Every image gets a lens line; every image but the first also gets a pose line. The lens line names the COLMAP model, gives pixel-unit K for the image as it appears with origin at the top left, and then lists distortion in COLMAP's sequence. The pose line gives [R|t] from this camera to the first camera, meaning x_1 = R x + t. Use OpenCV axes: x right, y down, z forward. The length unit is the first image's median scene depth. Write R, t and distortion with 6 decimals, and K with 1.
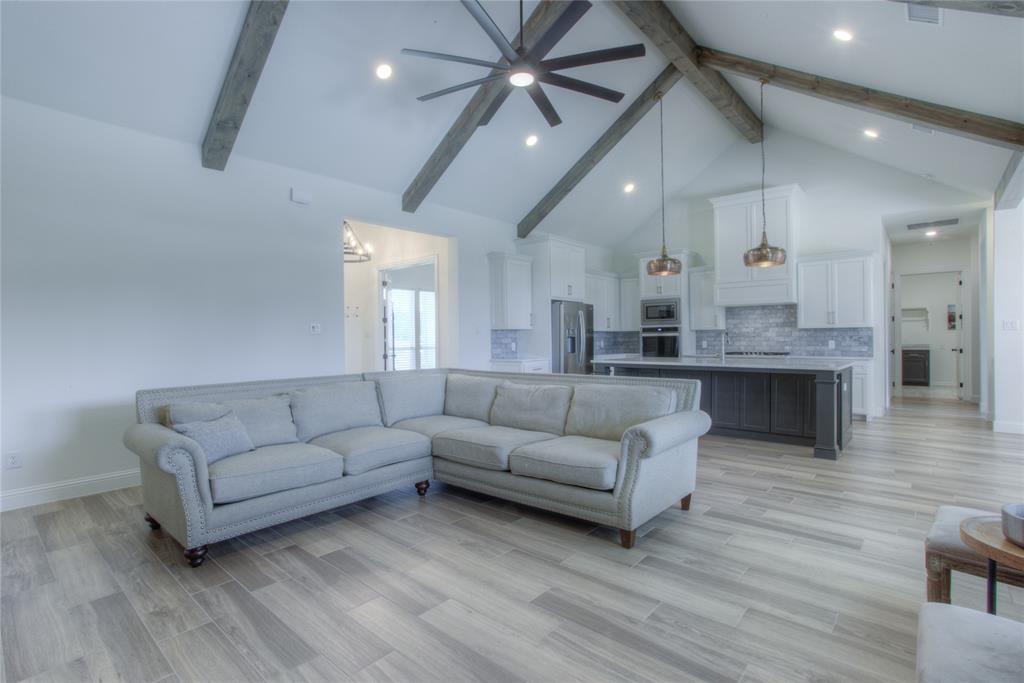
lens RADIAL K [[491.2, 0, 510.2], [0, 491.2, 337.4], [0, 0, 1]] dist [-0.057526, 0.035692]
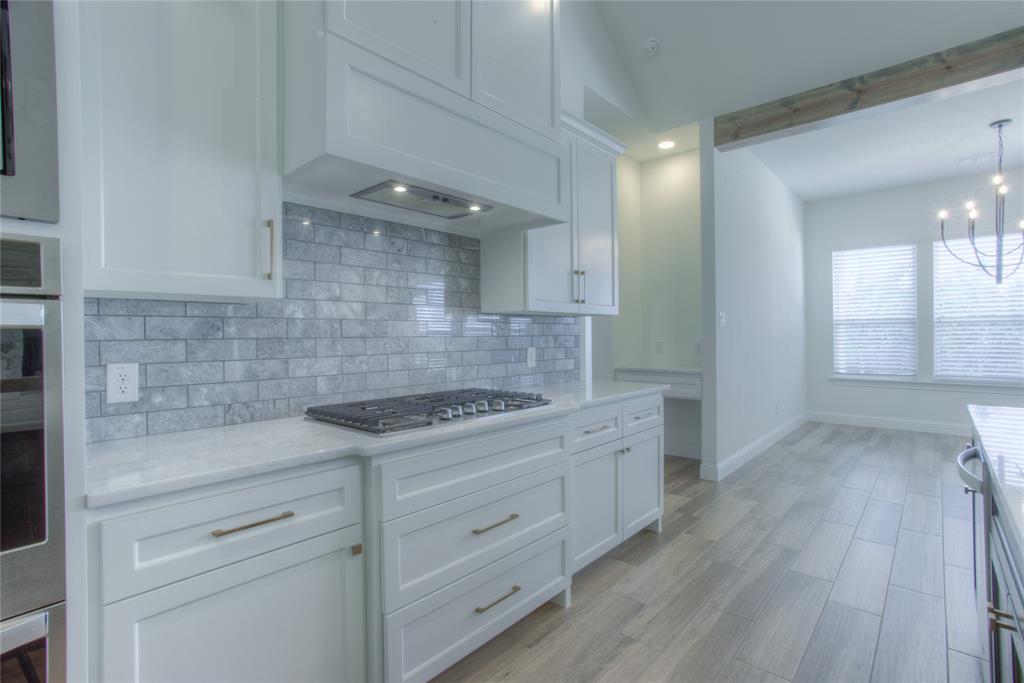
lens RADIAL K [[491.2, 0, 510.2], [0, 491.2, 337.4], [0, 0, 1]] dist [-0.057526, 0.035692]
pose [[0.002270, 0.004686, 0.999986, 0.253144], [0.007793, 0.999959, -0.004704, 0.000136], [-0.999967, 0.007804, 0.002233, 0.940983]]
